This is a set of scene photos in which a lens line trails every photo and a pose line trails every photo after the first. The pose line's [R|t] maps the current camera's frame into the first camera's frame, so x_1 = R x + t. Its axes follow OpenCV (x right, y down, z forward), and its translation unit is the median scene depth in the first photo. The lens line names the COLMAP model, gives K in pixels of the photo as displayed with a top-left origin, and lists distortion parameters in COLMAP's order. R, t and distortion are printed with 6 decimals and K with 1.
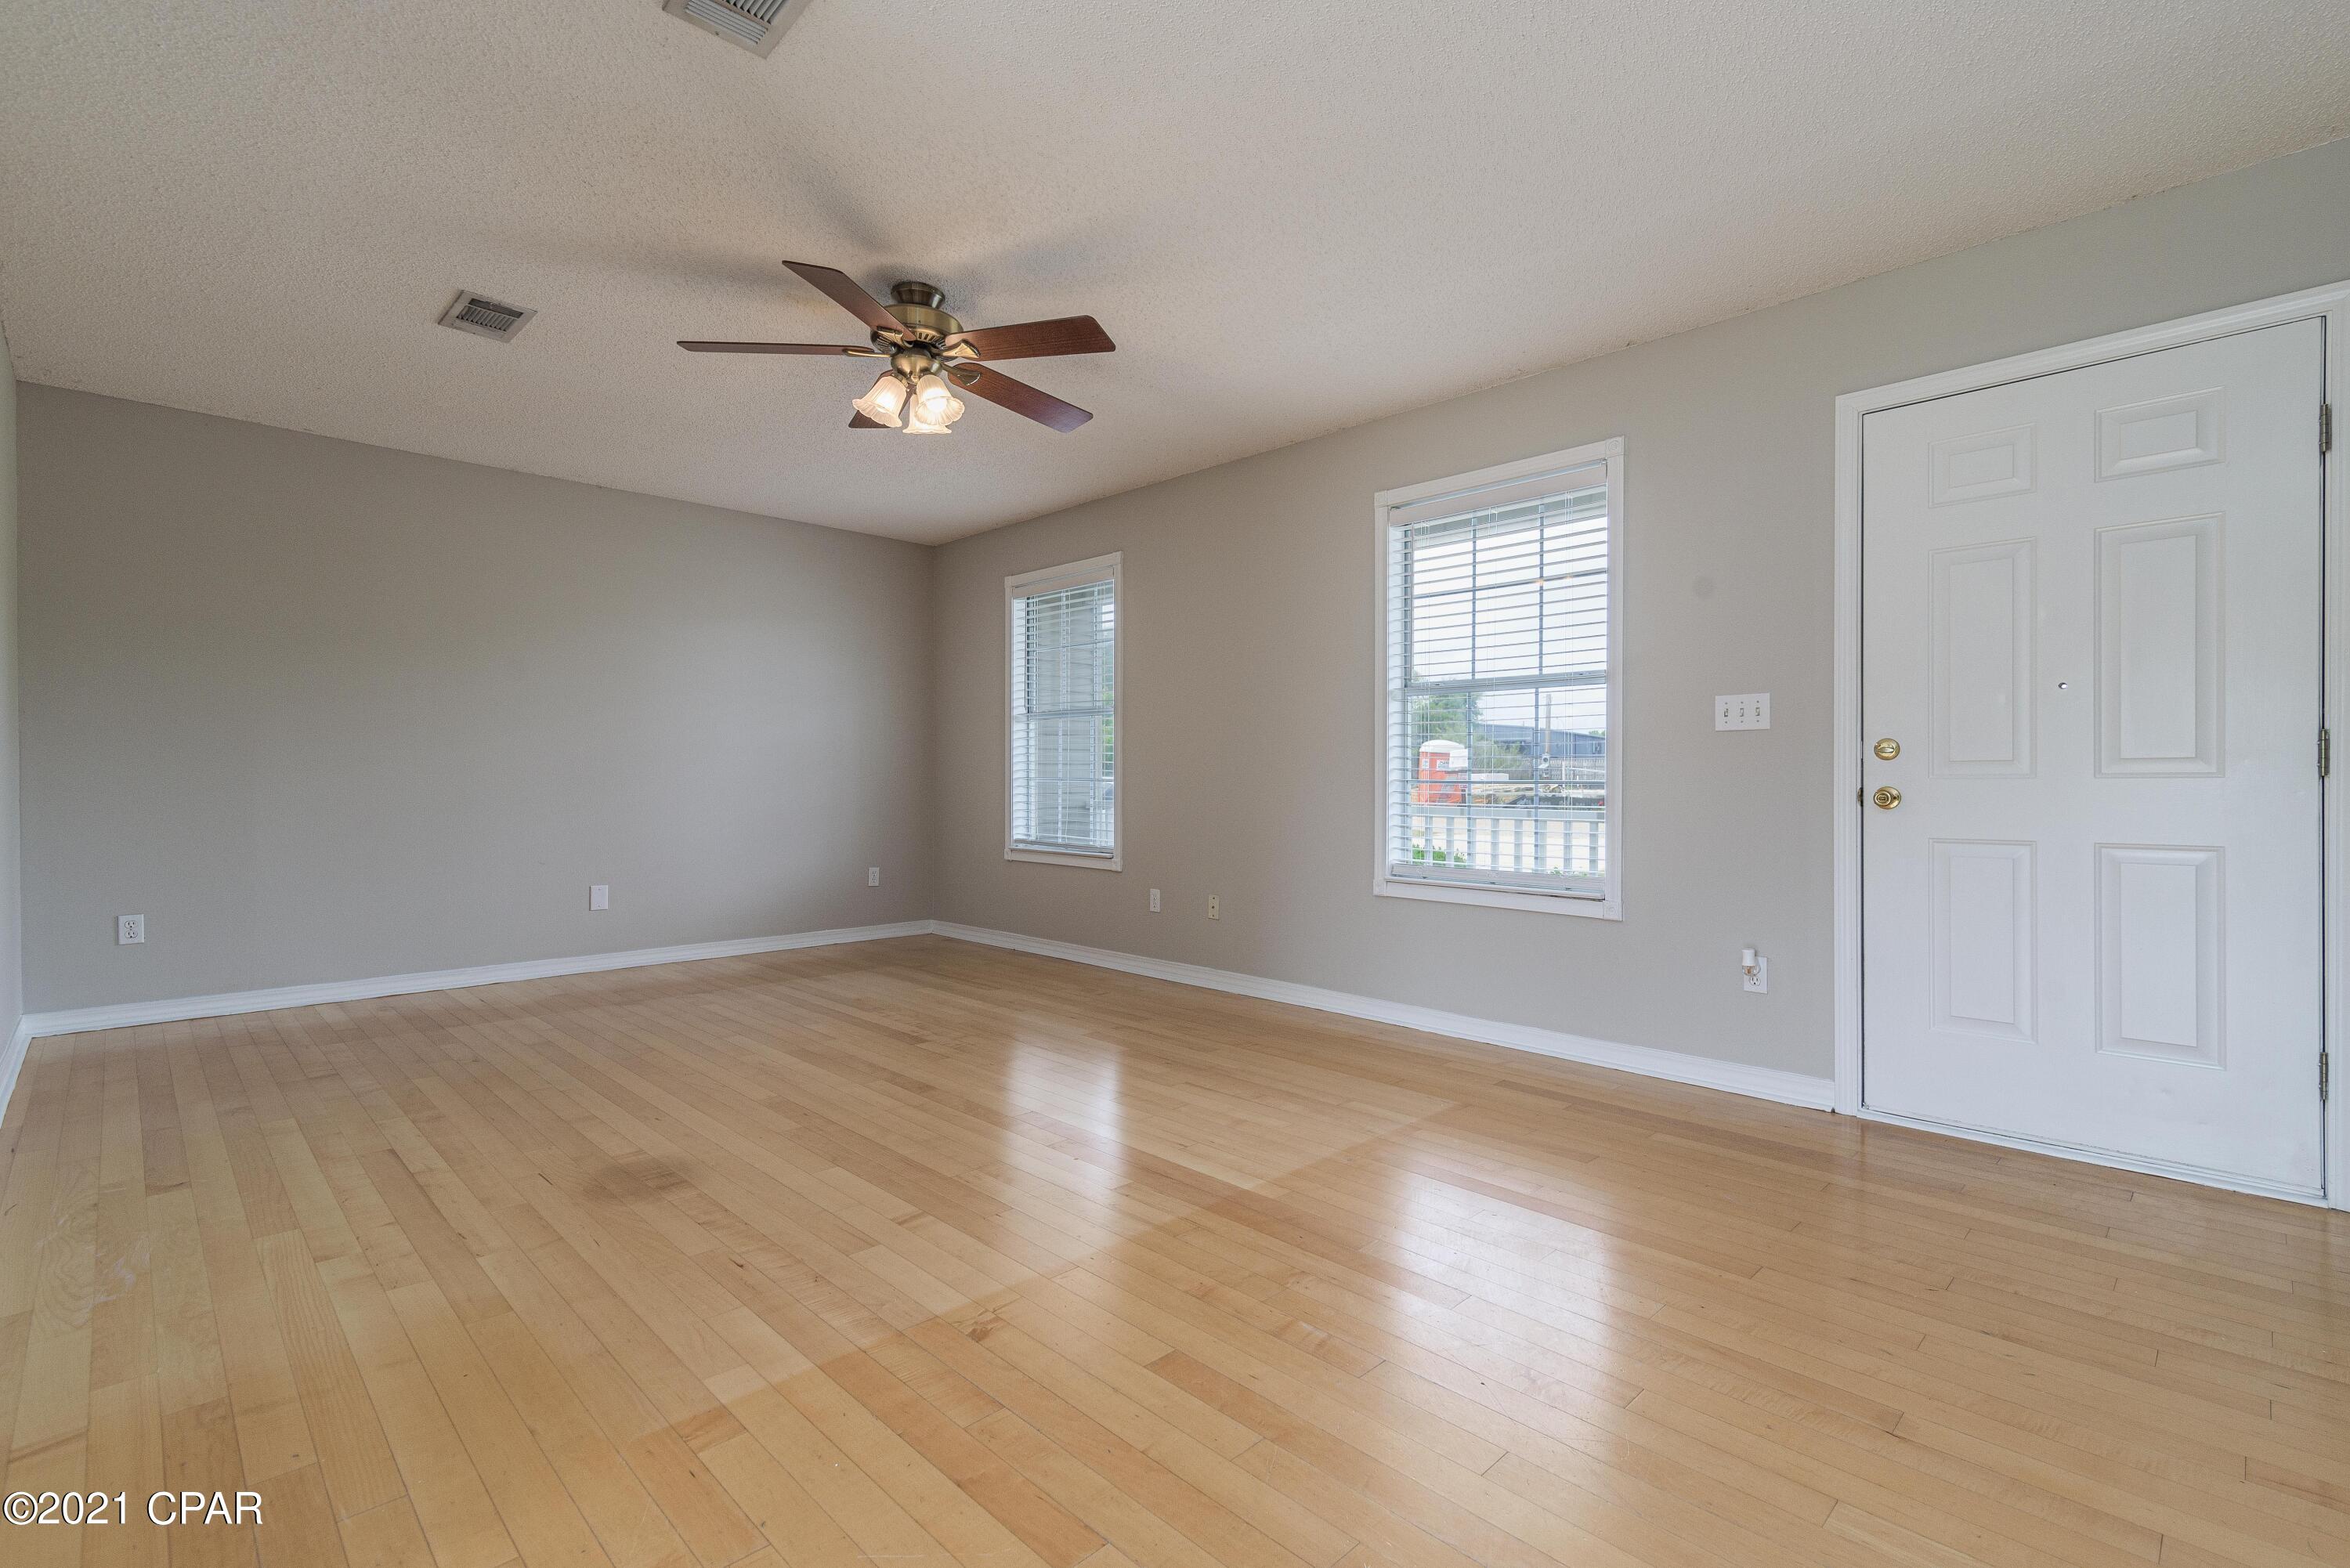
lens RADIAL K [[1068.7, 0, 1196.5], [0, 1068.7, 783.9], [0, 0, 1]] dist [0.013719, 0.000170]
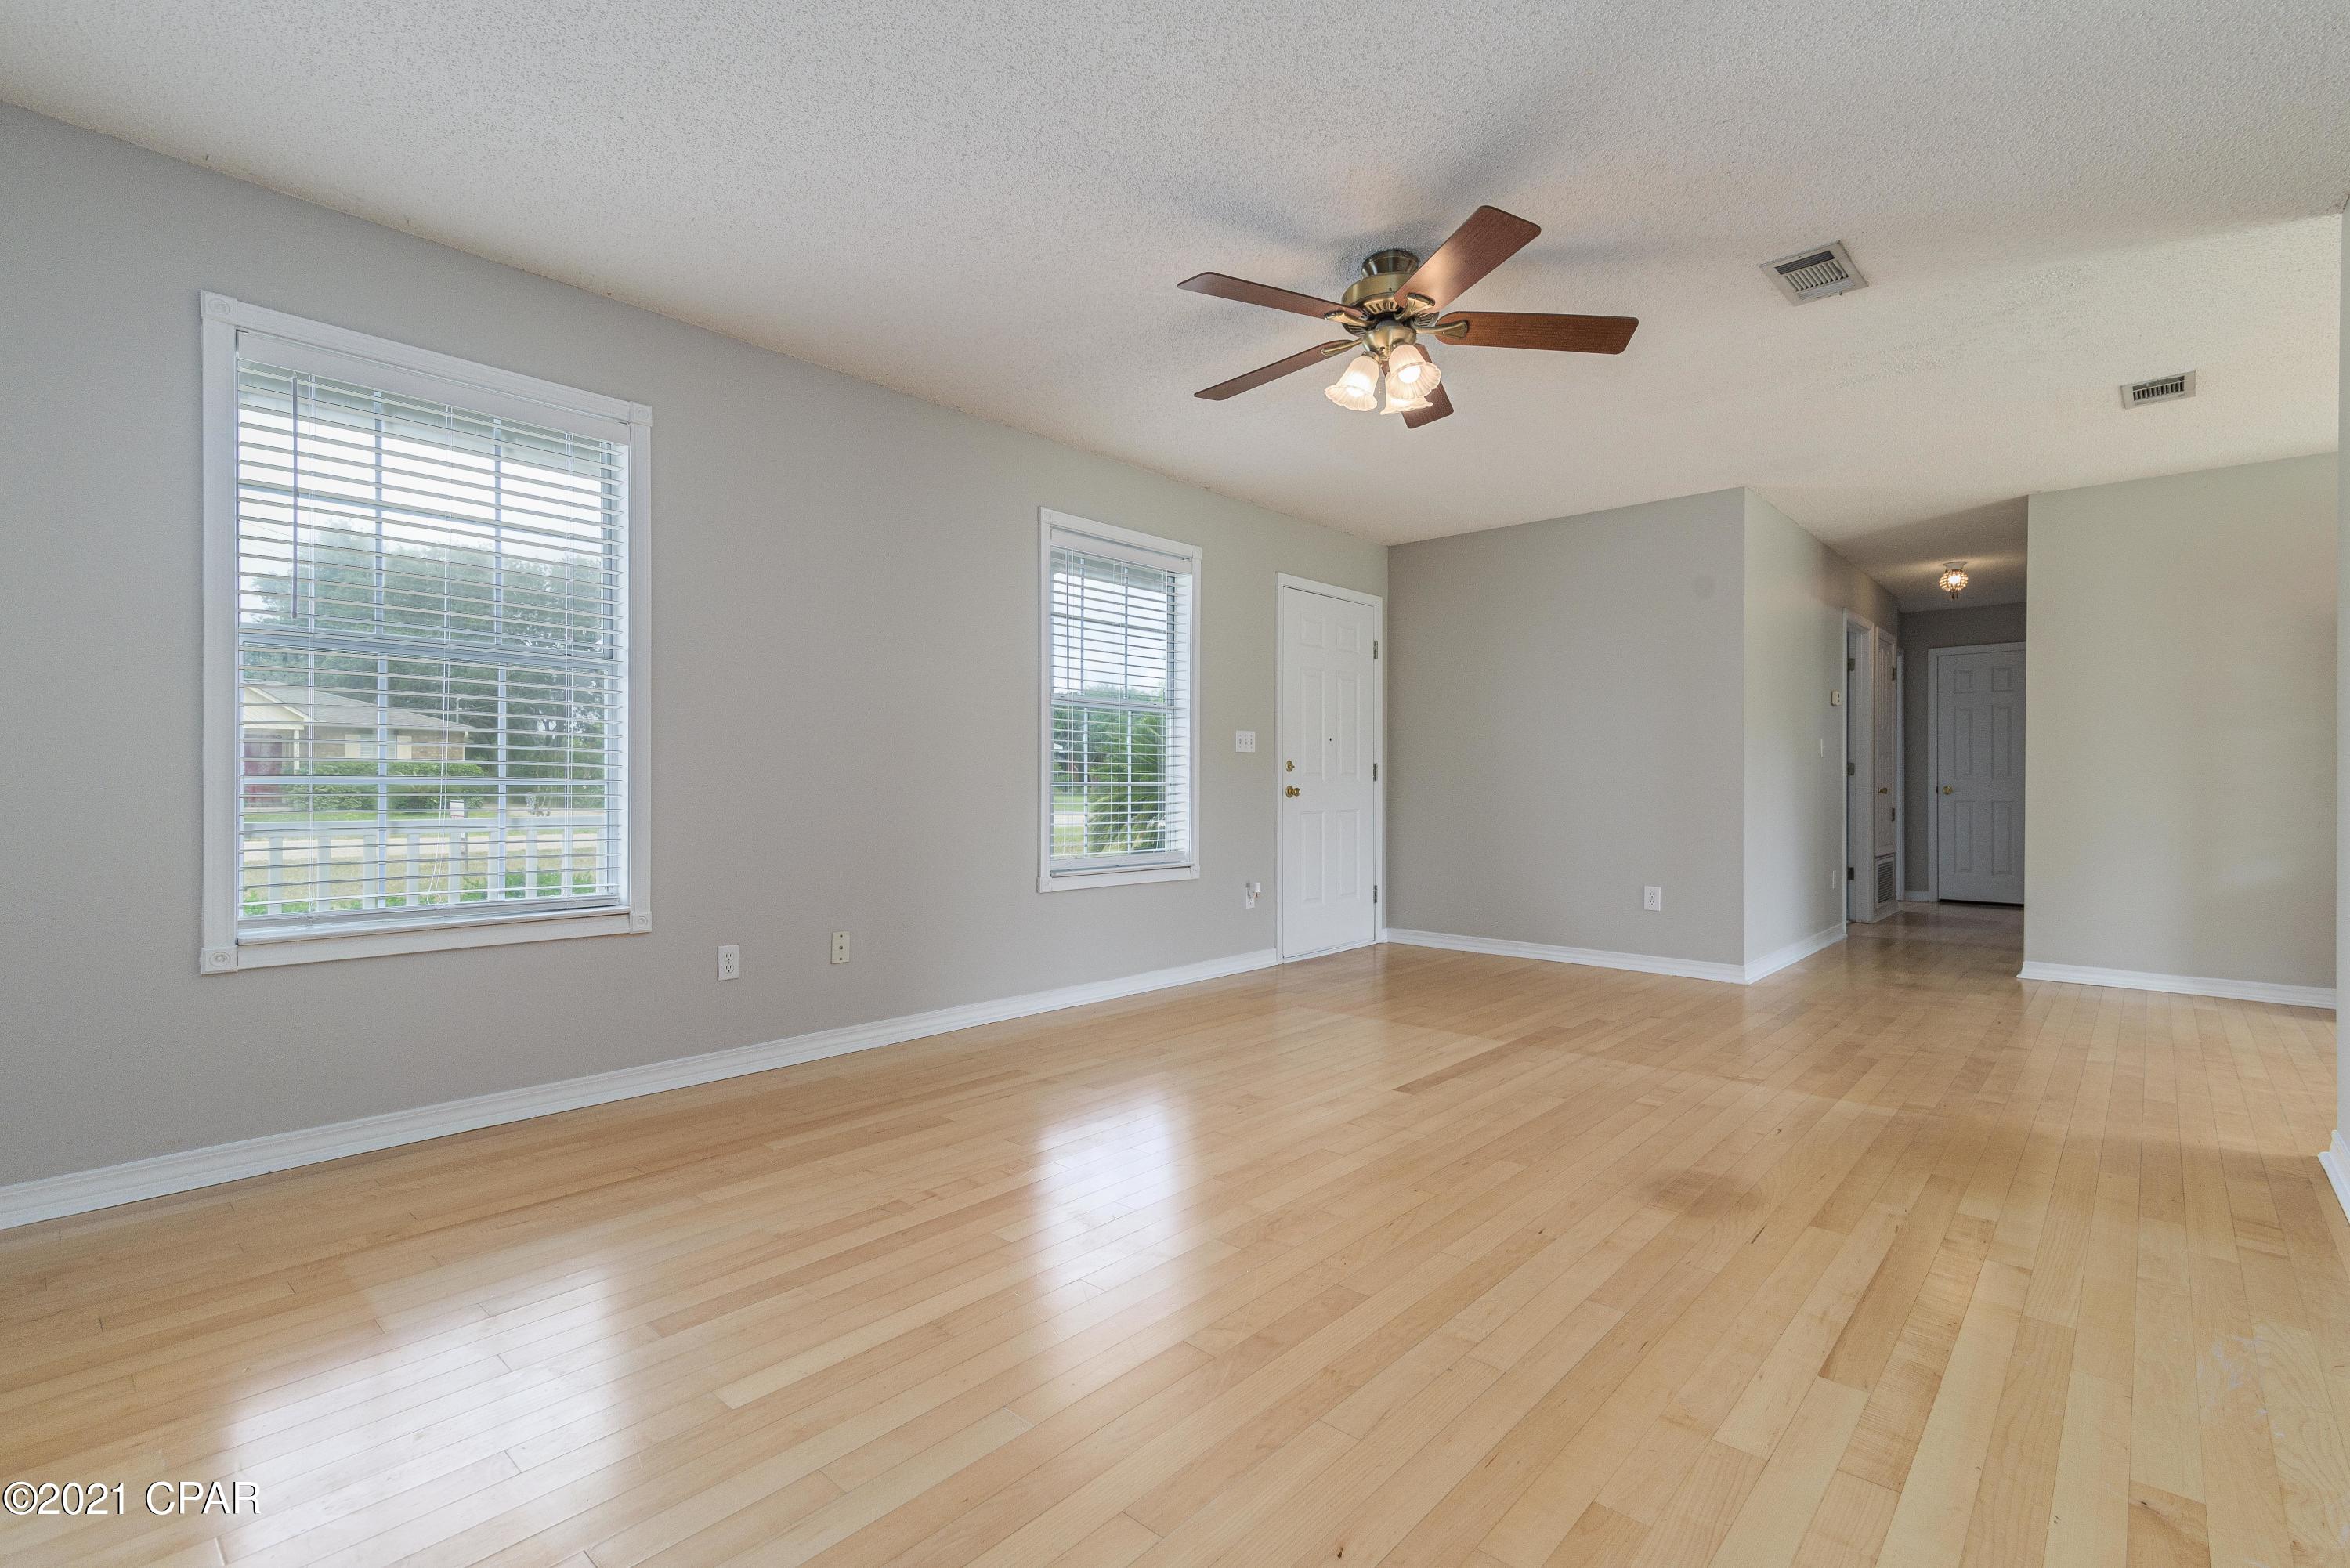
lens RADIAL K [[1068.7, 0, 1187.3], [0, 1068.7, 784.1], [0, 0, 1]] dist [0.013719, 0.000170]
pose [[-0.060341, -0.002819, 0.998174, -0.964885], [0.001927, 0.999994, 0.002941, -0.004919], [-0.998176, 0.002101, -0.060335, 1.006506]]
